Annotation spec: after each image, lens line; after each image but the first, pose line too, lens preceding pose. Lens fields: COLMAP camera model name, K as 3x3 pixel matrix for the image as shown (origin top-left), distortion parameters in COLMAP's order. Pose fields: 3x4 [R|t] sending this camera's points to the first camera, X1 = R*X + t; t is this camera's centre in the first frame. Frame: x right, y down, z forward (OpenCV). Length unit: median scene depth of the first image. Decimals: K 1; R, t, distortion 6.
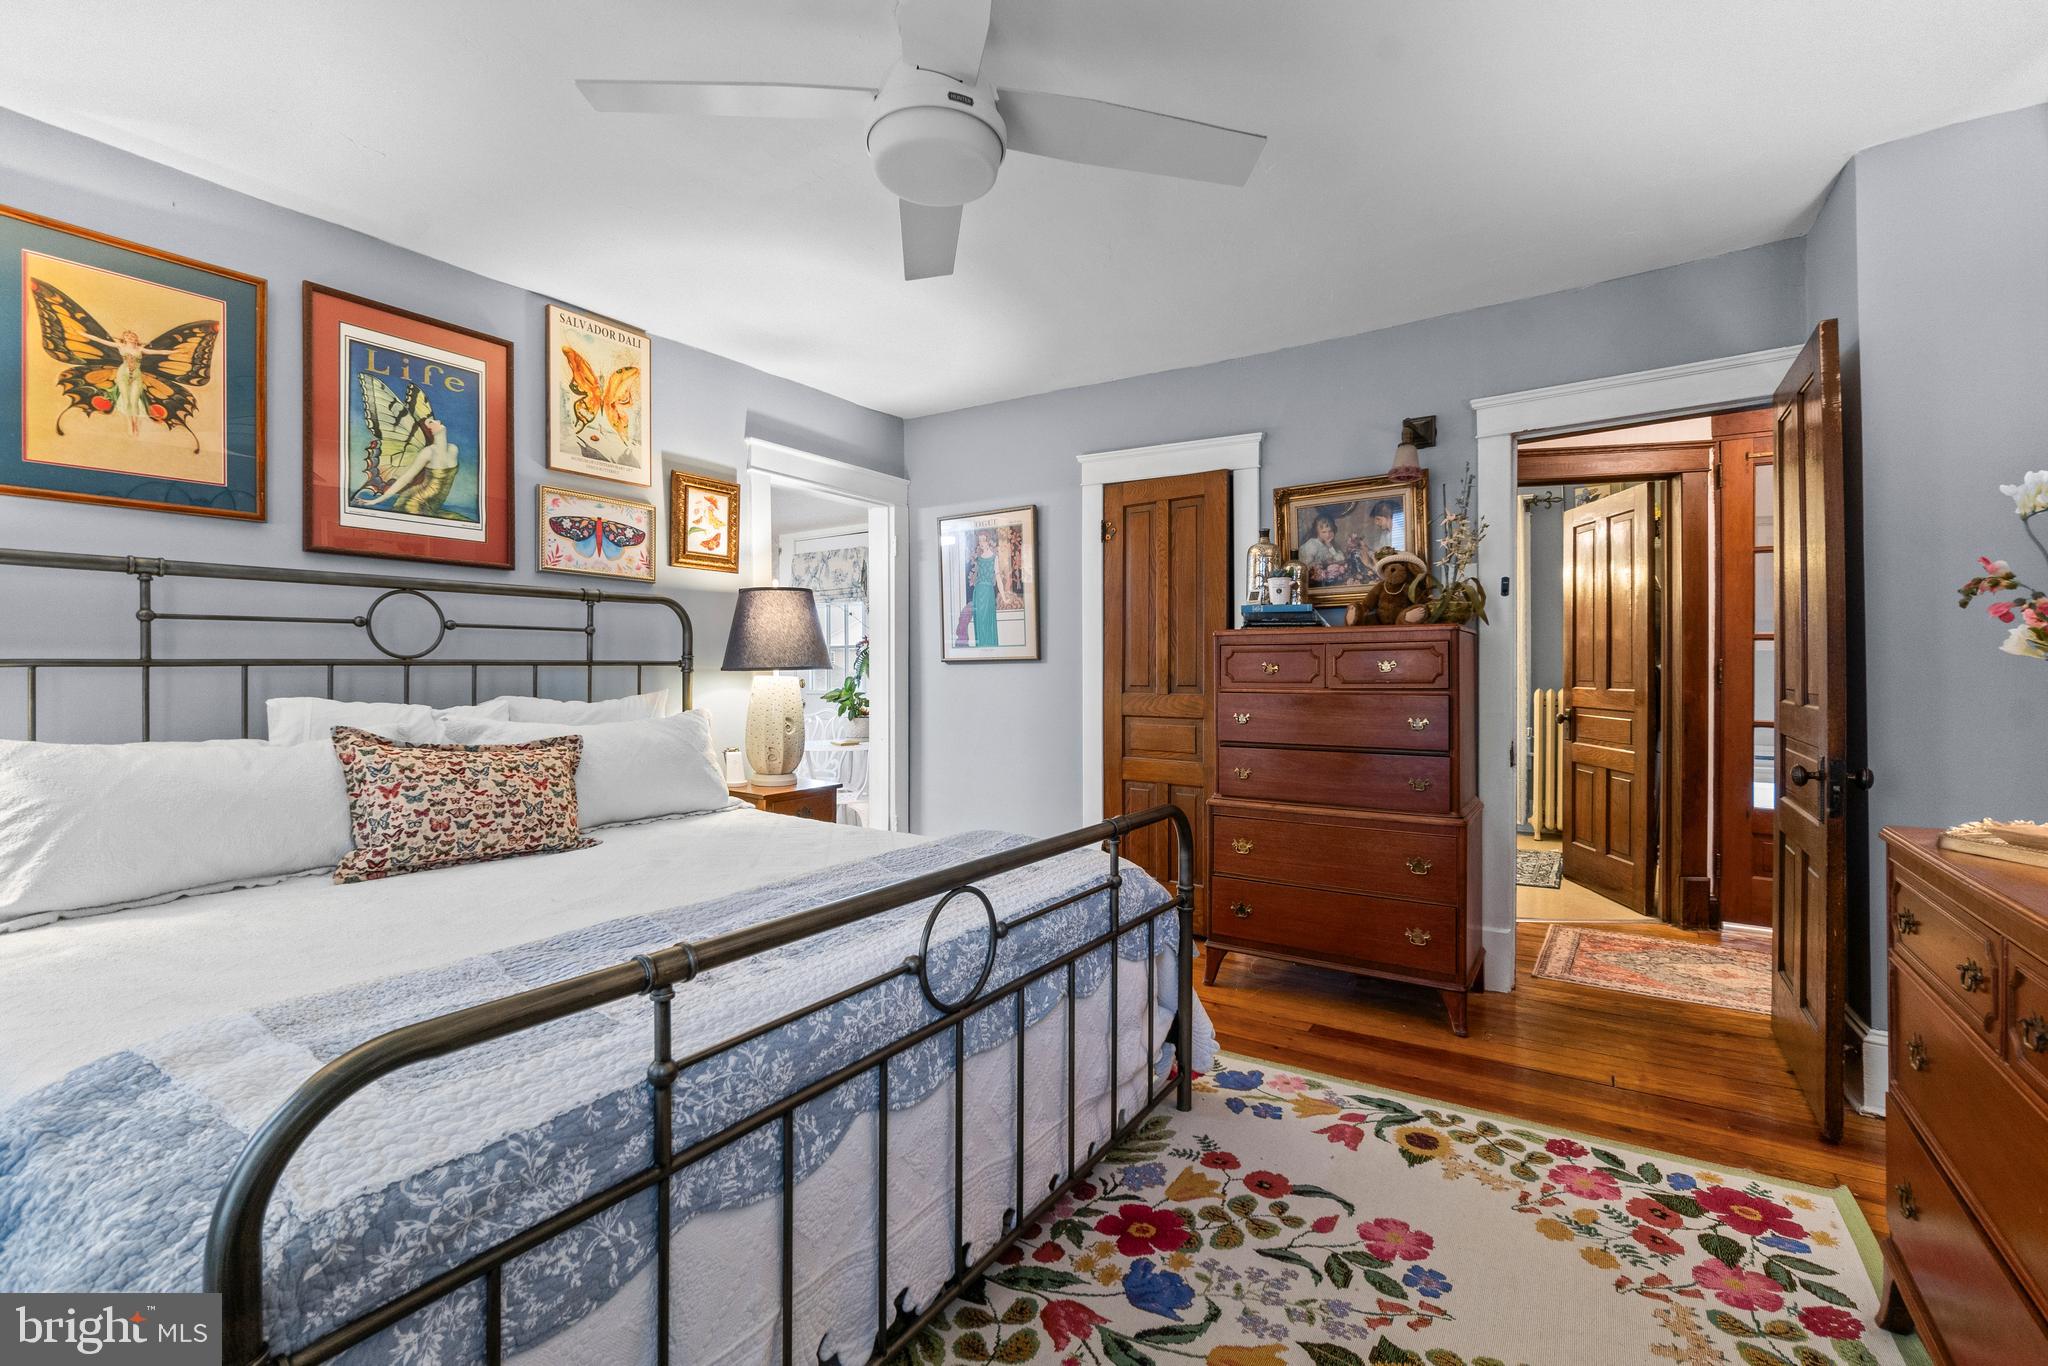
lens RADIAL K [[873.7, 0, 1022.8], [0, 873.7, 675.6], [0, 0, 1]] dist [-0.001094, -0.000012]
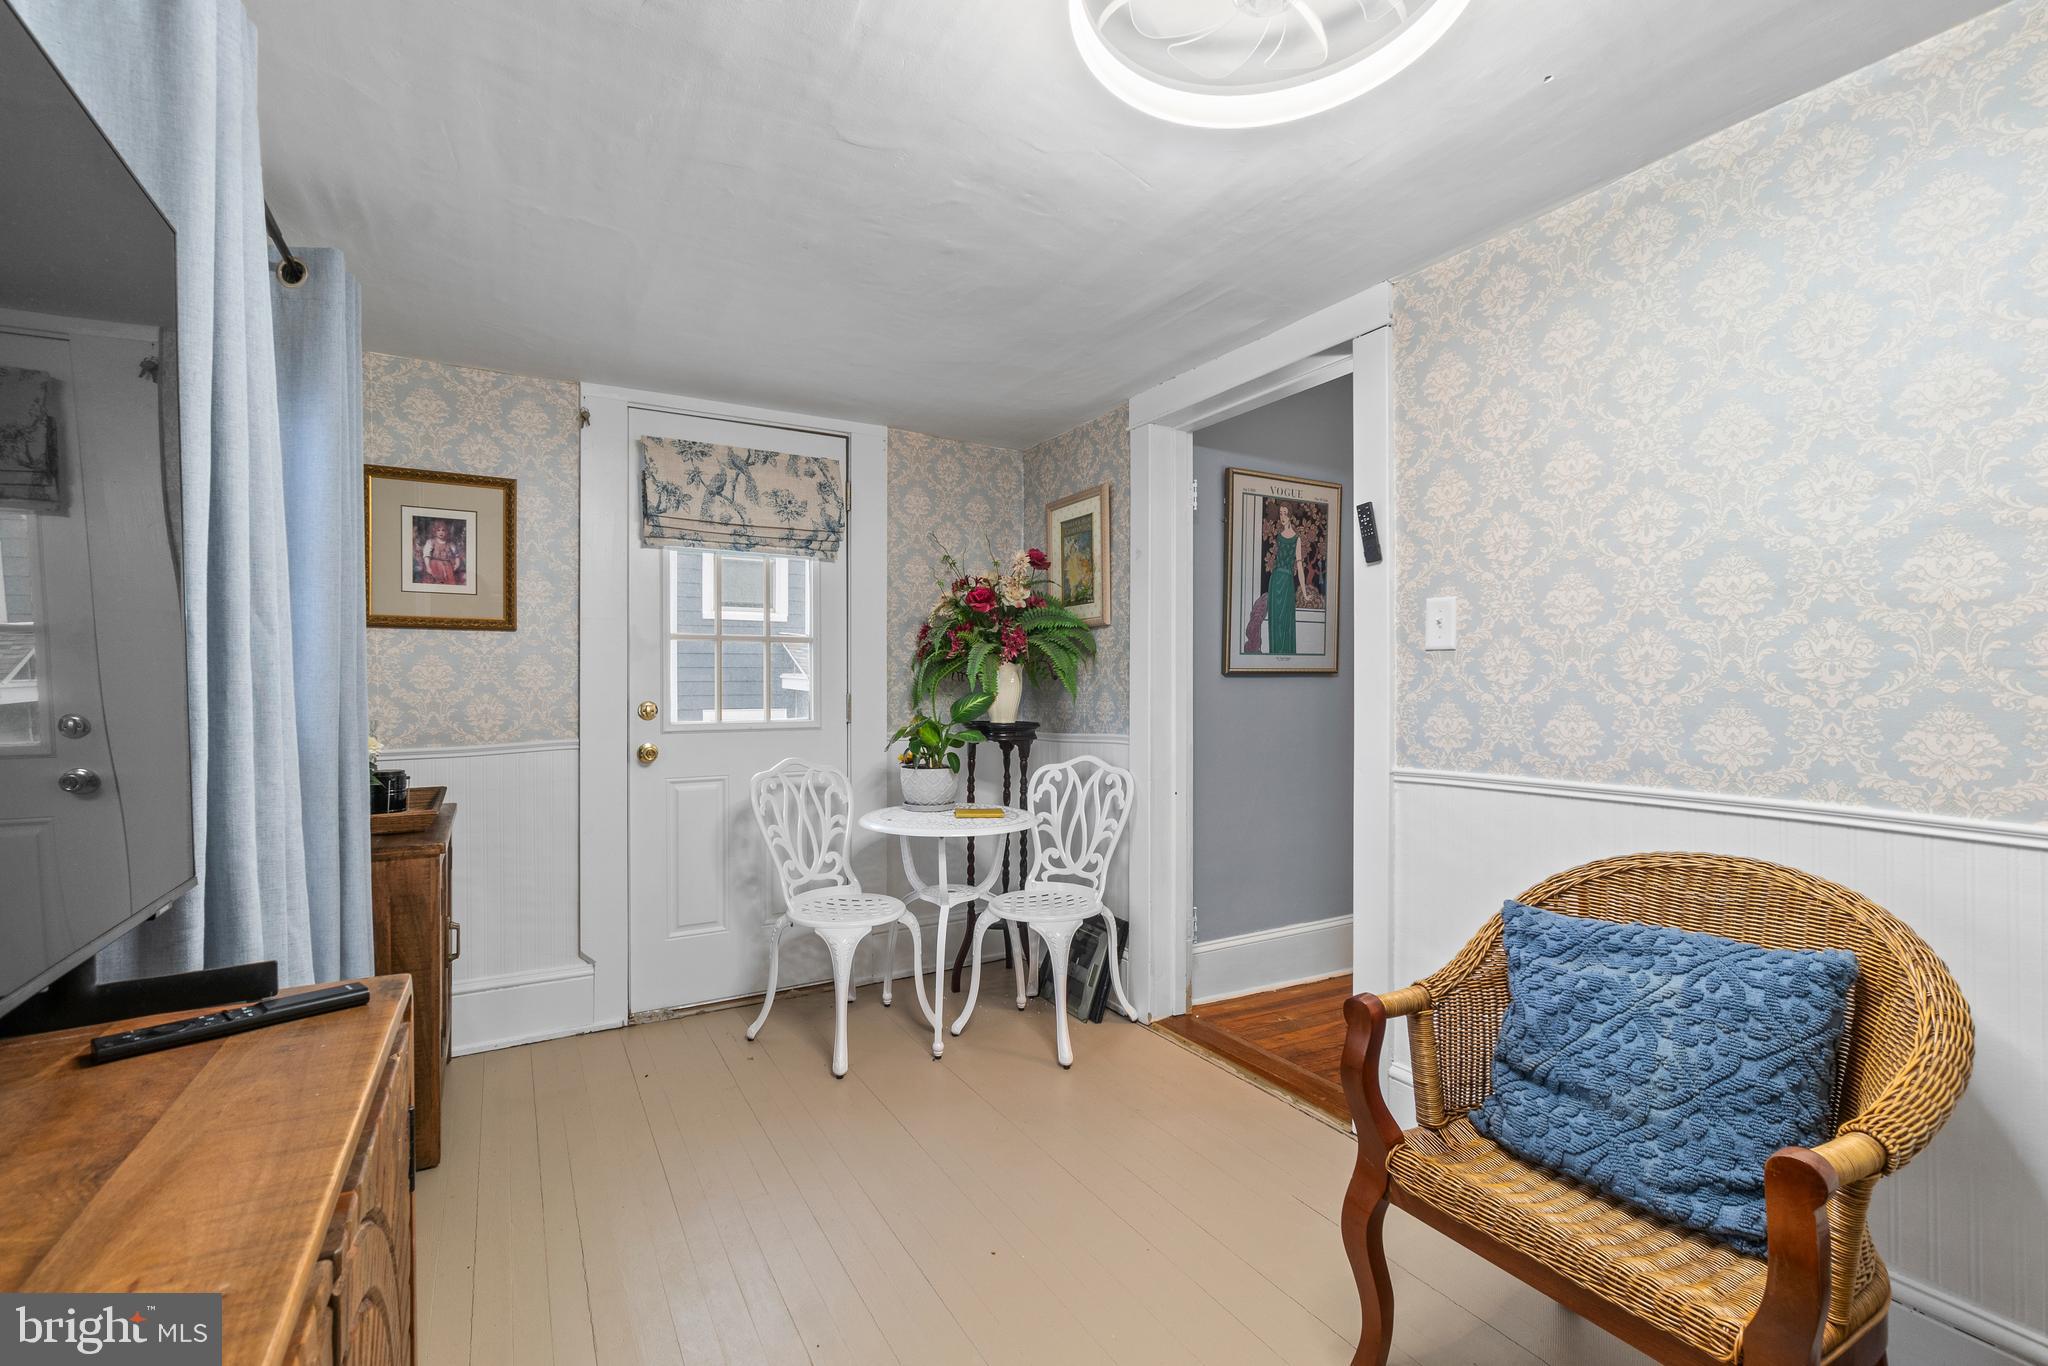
lens RADIAL K [[873.7, 0, 1017.2], [0, 873.7, 689.5], [0, 0, 1]] dist [-0.001094, -0.000012]
pose [[0.457333, -0.003033, 0.889291, -1.155542], [0.003719, 0.999992, 0.001498, -0.006580], [-0.889288, 0.002623, 0.457340, 1.207673]]
